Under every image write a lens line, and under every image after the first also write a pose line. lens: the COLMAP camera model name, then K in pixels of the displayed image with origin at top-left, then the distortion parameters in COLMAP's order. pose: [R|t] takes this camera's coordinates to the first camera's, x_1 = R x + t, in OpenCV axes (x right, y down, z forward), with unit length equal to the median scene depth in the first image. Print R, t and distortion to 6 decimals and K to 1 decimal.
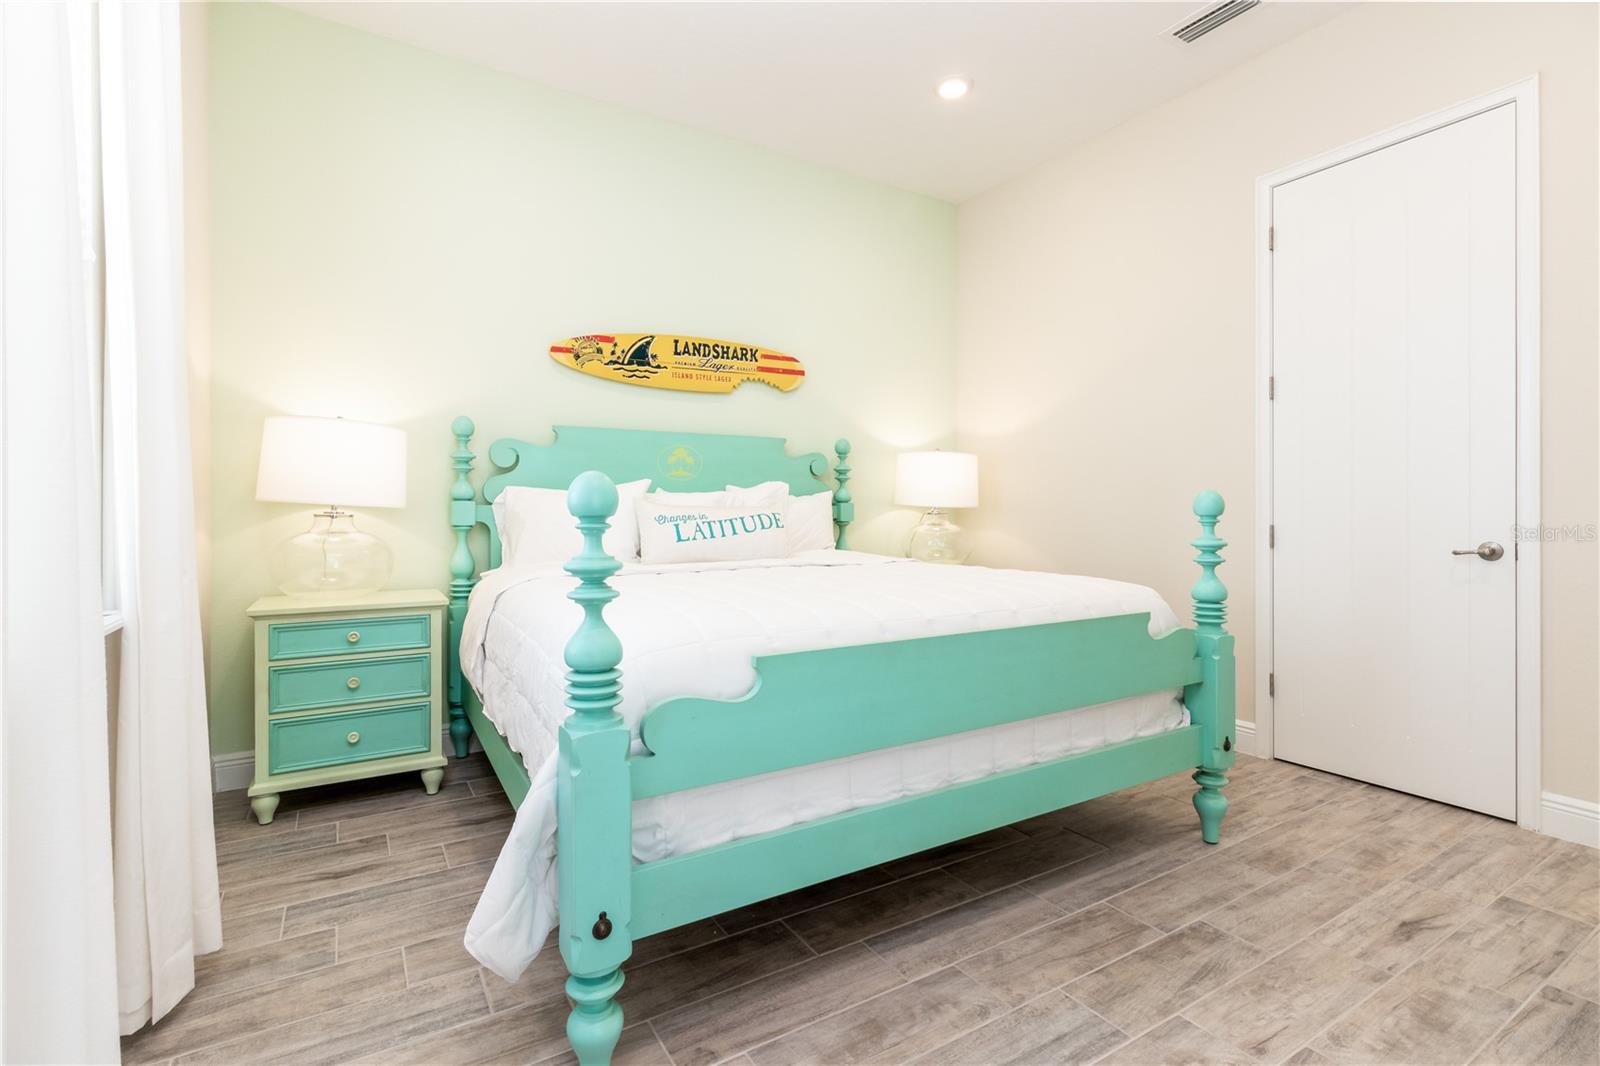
lens RADIAL K [[748.6, 0, 762.7], [0, 748.6, 514.1], [0, 0, 1]] dist [-0.000515, -0.001251]
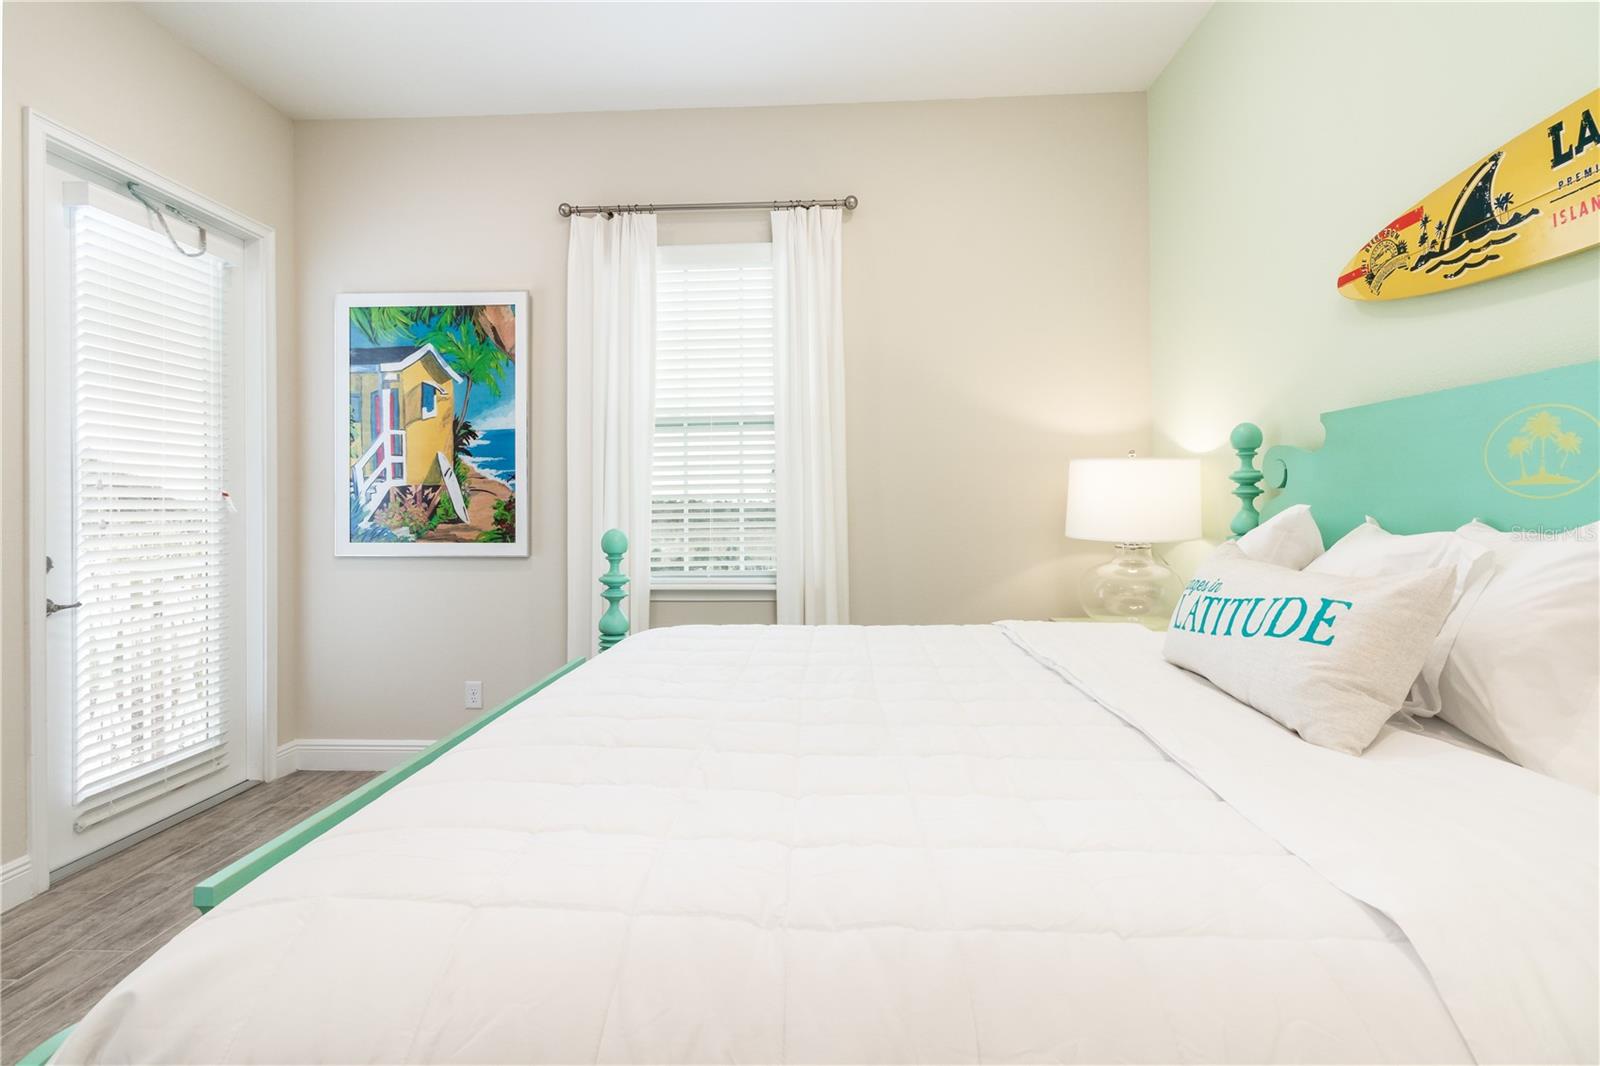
lens RADIAL K [[746.0, 0, 784.9], [0, 746.0, 506.3], [0, 0, 1]] dist [0.003761, 0.001002]
pose [[-0.556263, 0.009347, -0.830954, 0.432592], [0.017021, 0.999855, -0.000147, -0.048358], [0.830832, -0.014225, -0.556342, 0.914060]]
